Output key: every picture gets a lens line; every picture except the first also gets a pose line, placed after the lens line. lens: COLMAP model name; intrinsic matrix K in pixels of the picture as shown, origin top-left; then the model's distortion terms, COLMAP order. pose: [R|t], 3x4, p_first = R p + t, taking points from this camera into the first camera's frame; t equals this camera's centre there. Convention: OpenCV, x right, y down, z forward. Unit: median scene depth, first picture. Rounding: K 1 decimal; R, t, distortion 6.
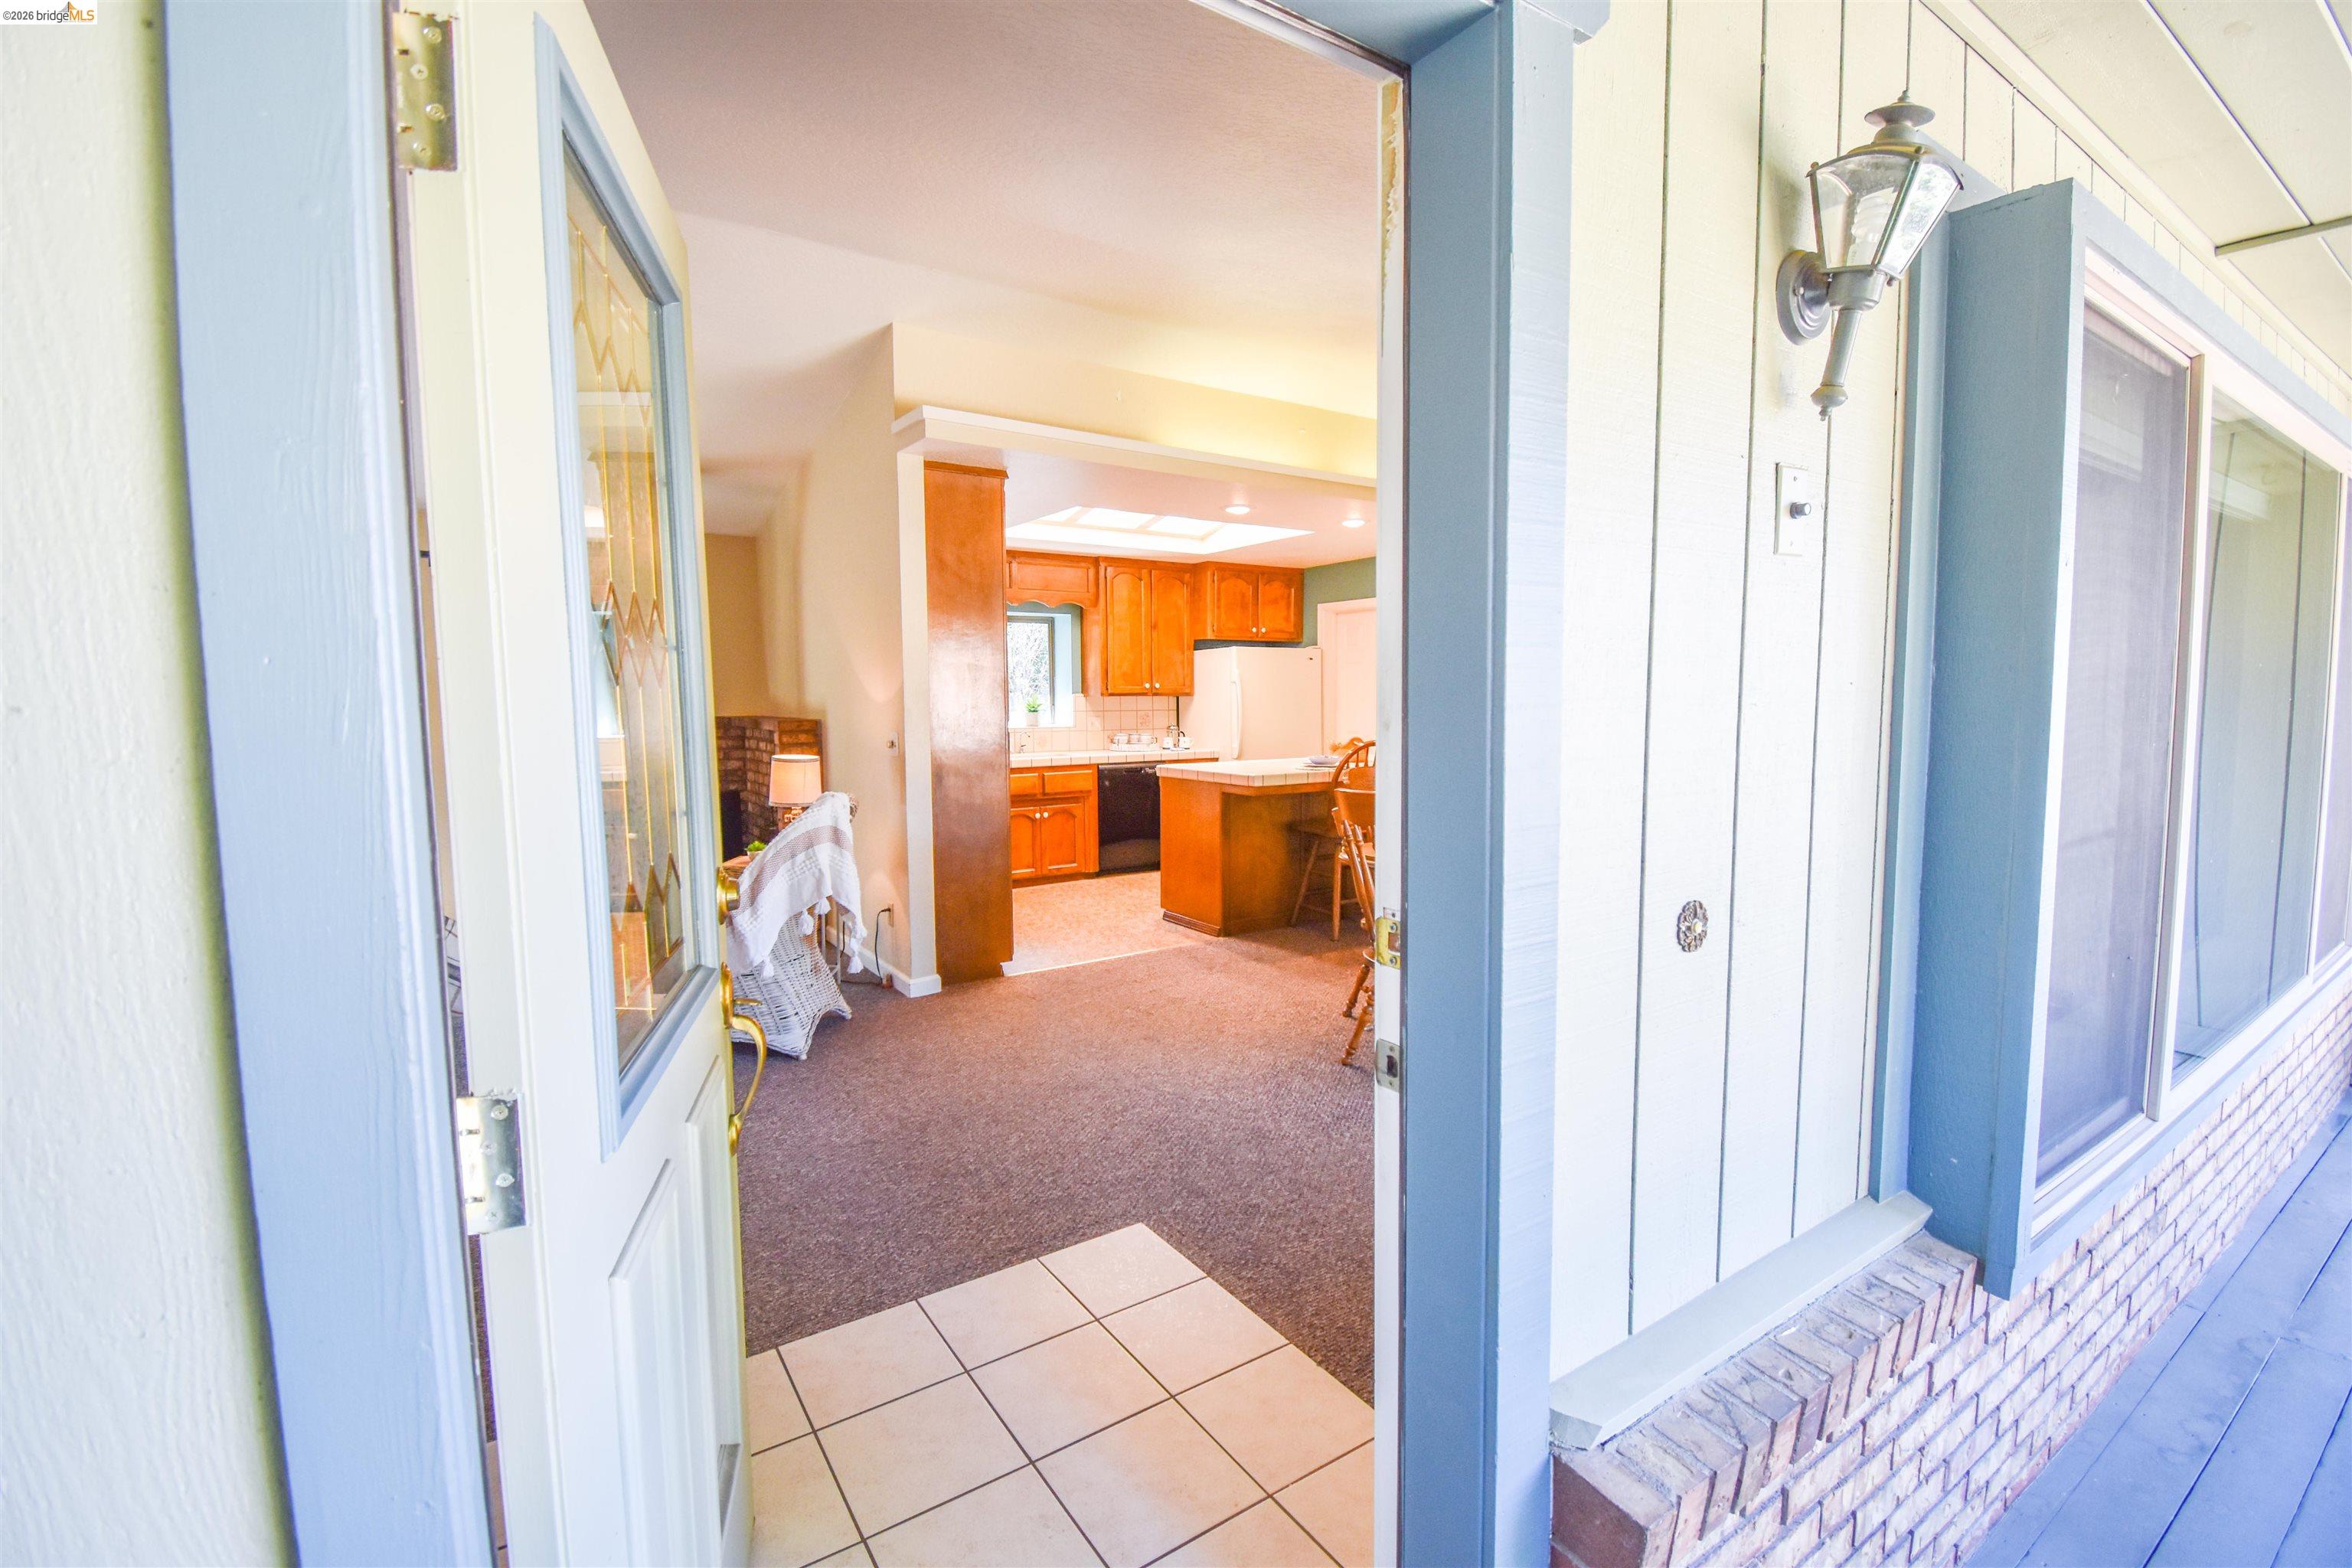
lens RADIAL K [[1030.5, 0, 1193.1], [0, 1030.5, 778.3], [0, 0, 1]] dist [0.025277, -0.025848]
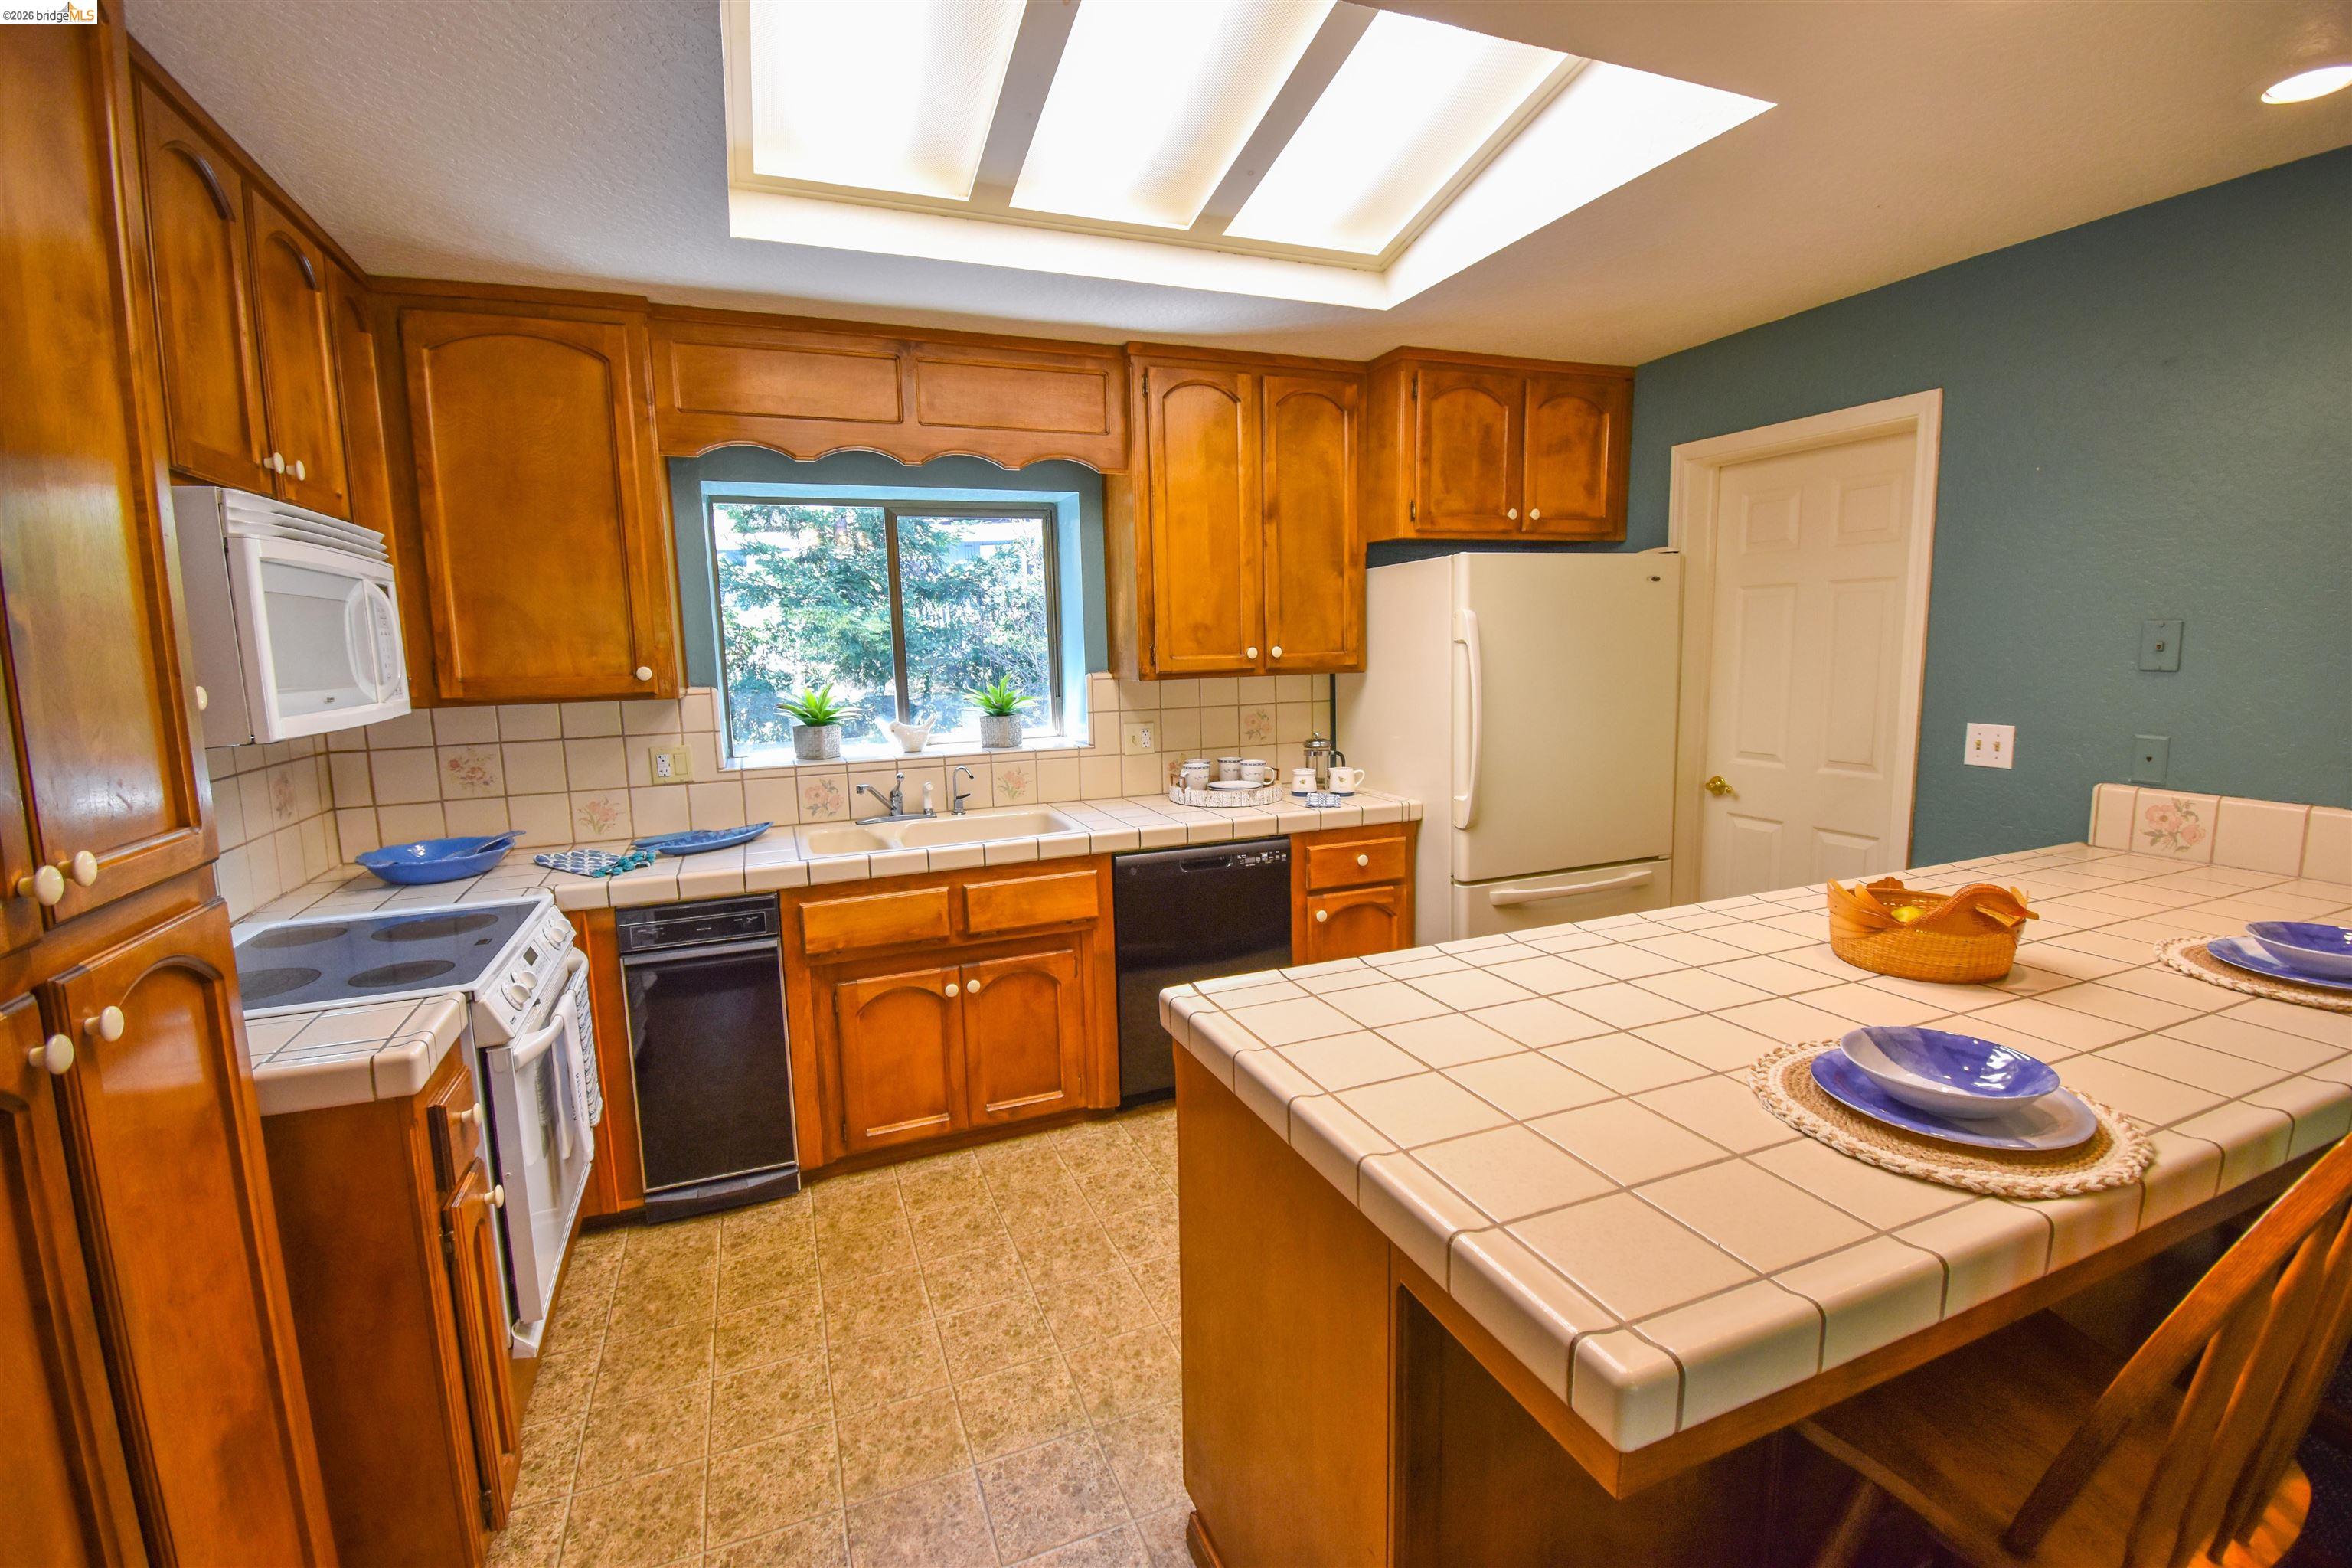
lens RADIAL K [[1030.5, 0, 1193.1], [0, 1030.5, 778.3], [0, 0, 1]] dist [0.025277, -0.025848]
pose [[0.977571, 0.009703, -0.210384, 0.025506], [0.002153, 0.998426, 0.056052, -0.070574], [0.210596, -0.055247, 0.976011, 0.655883]]
